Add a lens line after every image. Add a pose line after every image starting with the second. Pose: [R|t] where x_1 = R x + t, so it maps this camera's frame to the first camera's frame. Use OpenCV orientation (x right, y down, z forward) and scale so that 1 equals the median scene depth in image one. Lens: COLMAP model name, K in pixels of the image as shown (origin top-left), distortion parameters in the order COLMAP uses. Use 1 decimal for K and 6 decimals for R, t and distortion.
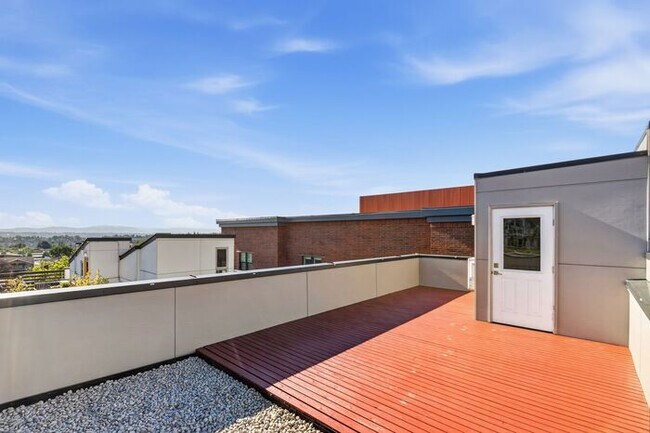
lens RADIAL K [[297.2, 0, 317.7], [0, 297.2, 233.9], [0, 0, 1]] dist [-0.003424, -0.000035]
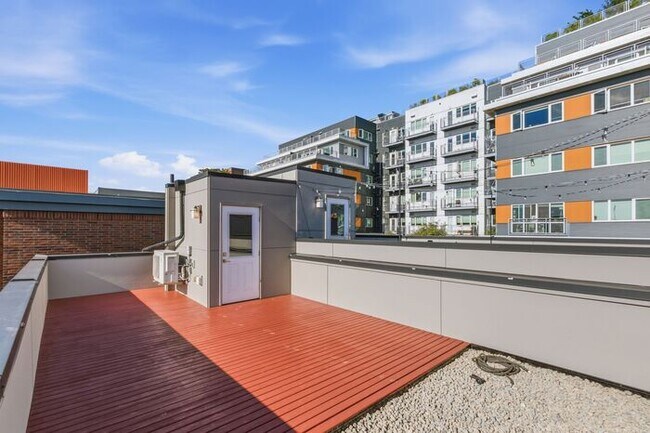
lens RADIAL K [[297.2, 0, 317.7], [0, 297.2, 233.9], [0, 0, 1]] dist [-0.003424, -0.000035]
pose [[0.113206, -0.016960, 0.993427, -0.368426], [-0.004508, 0.999835, 0.017583, 0.002820], [-0.993561, -0.006469, 0.113111, 0.375734]]
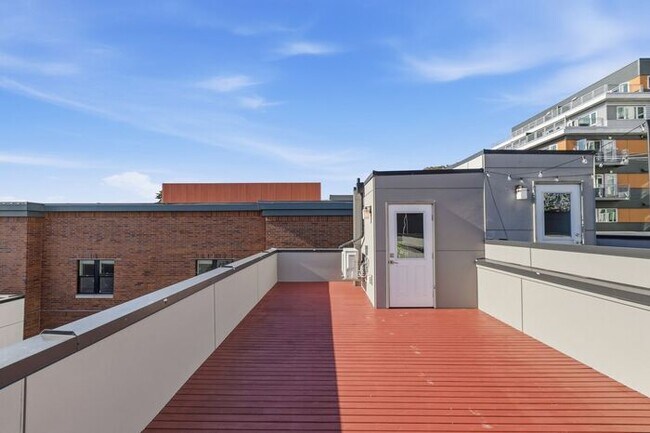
lens RADIAL K [[295.5, 0, 321.1], [0, 295.5, 220.8], [0, 0, 1]] dist [0.002488, 0.000270]
pose [[0.745345, 0.009975, 0.666604, -0.243405], [0.005660, 0.999757, -0.021288, -0.000768], [-0.666655, 0.019640, 0.745108, 0.258667]]
